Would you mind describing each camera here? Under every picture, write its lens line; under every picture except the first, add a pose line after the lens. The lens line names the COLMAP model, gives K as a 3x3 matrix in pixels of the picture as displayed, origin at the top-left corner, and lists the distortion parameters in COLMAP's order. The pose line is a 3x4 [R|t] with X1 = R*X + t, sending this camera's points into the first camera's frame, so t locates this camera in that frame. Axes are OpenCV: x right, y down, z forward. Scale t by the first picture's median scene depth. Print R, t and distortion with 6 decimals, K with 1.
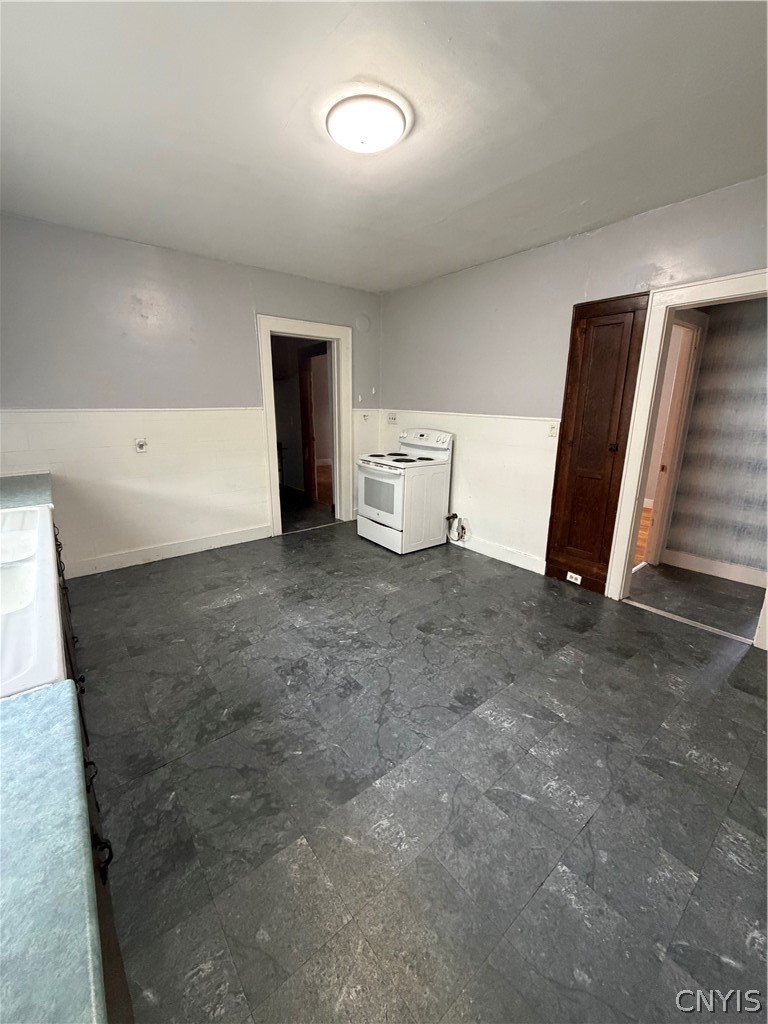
lens RADIAL K [[408.6, 0, 384.2], [0, 408.6, 511.7], [0, 0, 1]] dist [-0.000236, 0.000342]
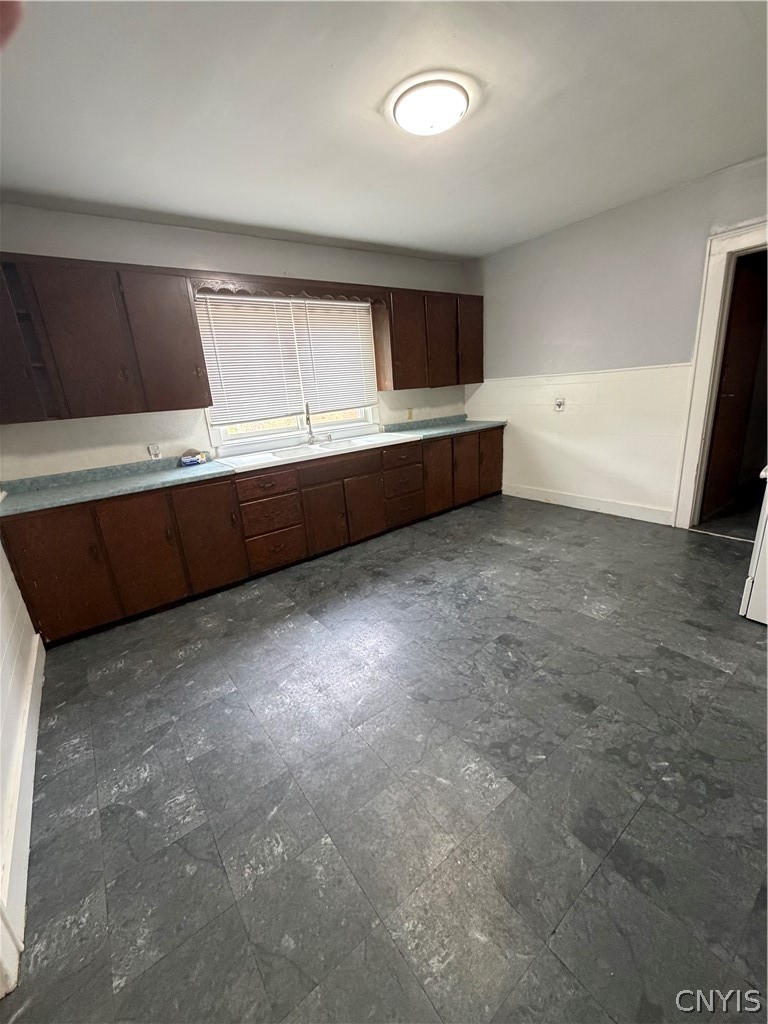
lens RADIAL K [[408.6, 0, 384.4], [0, 408.6, 512.0], [0, 0, 1]] dist [-0.000236, 0.000342]
pose [[-0.034346, 0.293050, -0.955480, 0.776881], [-0.181814, 0.938259, 0.294303, -0.152267], [0.982733, 0.183828, 0.021055, 0.638165]]
